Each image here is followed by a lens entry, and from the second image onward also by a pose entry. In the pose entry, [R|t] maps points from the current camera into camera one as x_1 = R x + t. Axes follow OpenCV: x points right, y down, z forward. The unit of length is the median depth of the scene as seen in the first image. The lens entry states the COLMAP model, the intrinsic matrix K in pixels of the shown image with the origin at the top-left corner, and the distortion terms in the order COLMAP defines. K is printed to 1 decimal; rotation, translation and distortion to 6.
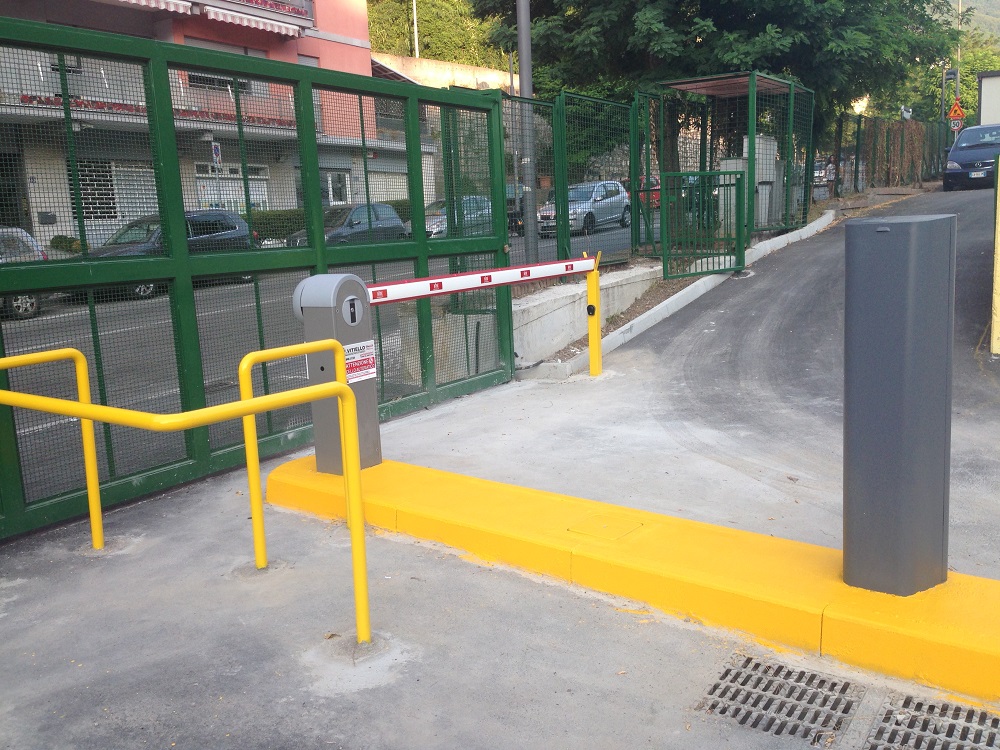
lens RADIAL K [[913.0, 0, 501.7], [0, 913.0, 384.5], [0, 0, 1]] dist [0.118328, -0.167026]
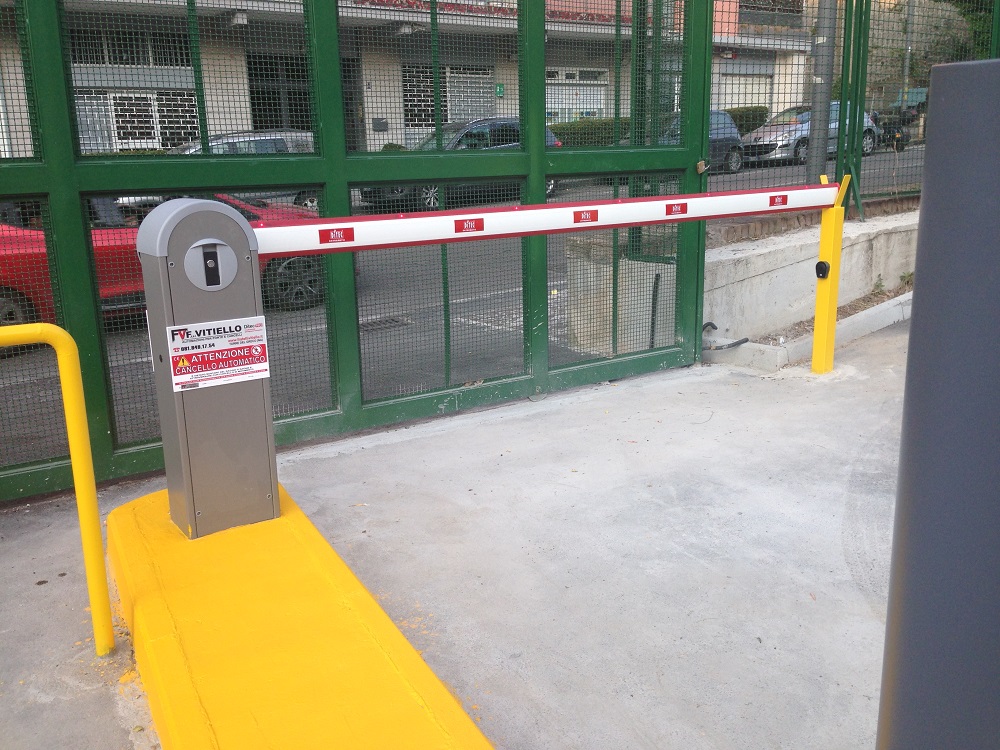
lens RADIAL K [[913.0, 0, 501.7], [0, 913.0, 384.5], [0, 0, 1]] dist [0.118328, -0.167026]
pose [[0.917114, 0.122471, -0.379344, 0.146815], [-0.088142, 0.990382, 0.106649, -0.051846], [0.388757, -0.064373, 0.919089, 0.326150]]
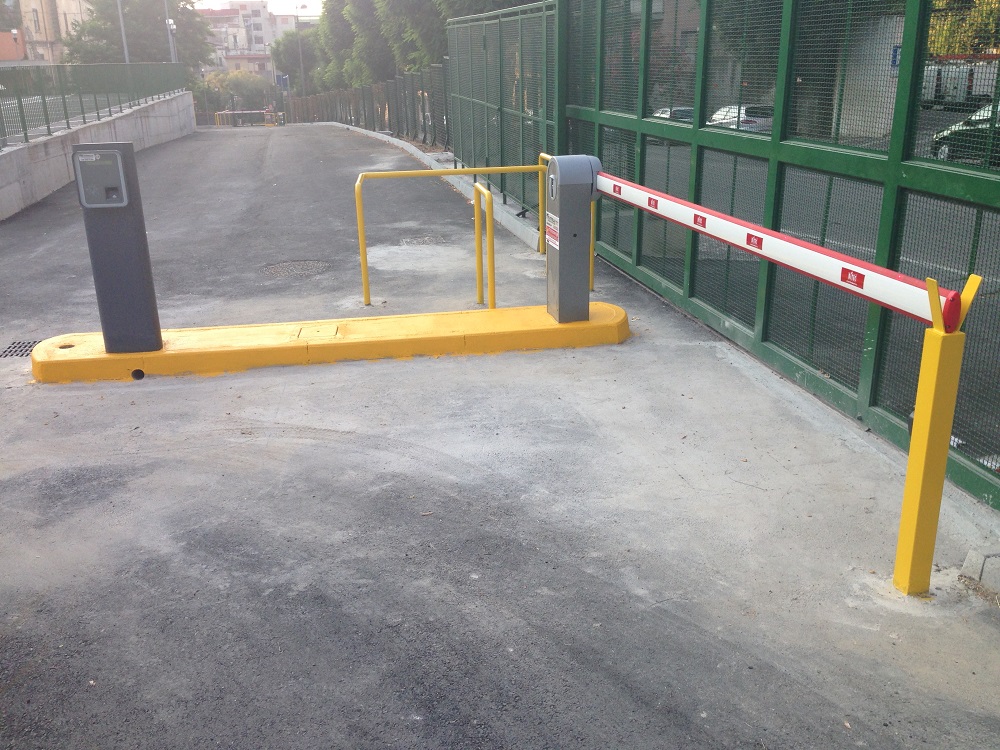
lens RADIAL K [[913.0, 0, 501.7], [0, 913.0, 384.5], [0, 0, 1]] dist [0.118328, -0.167026]
pose [[-0.714807, 0.299149, -0.632109, 0.454721], [-0.058328, 0.875234, 0.480169, -0.268152], [0.696885, 0.380098, -0.608174, 1.109606]]
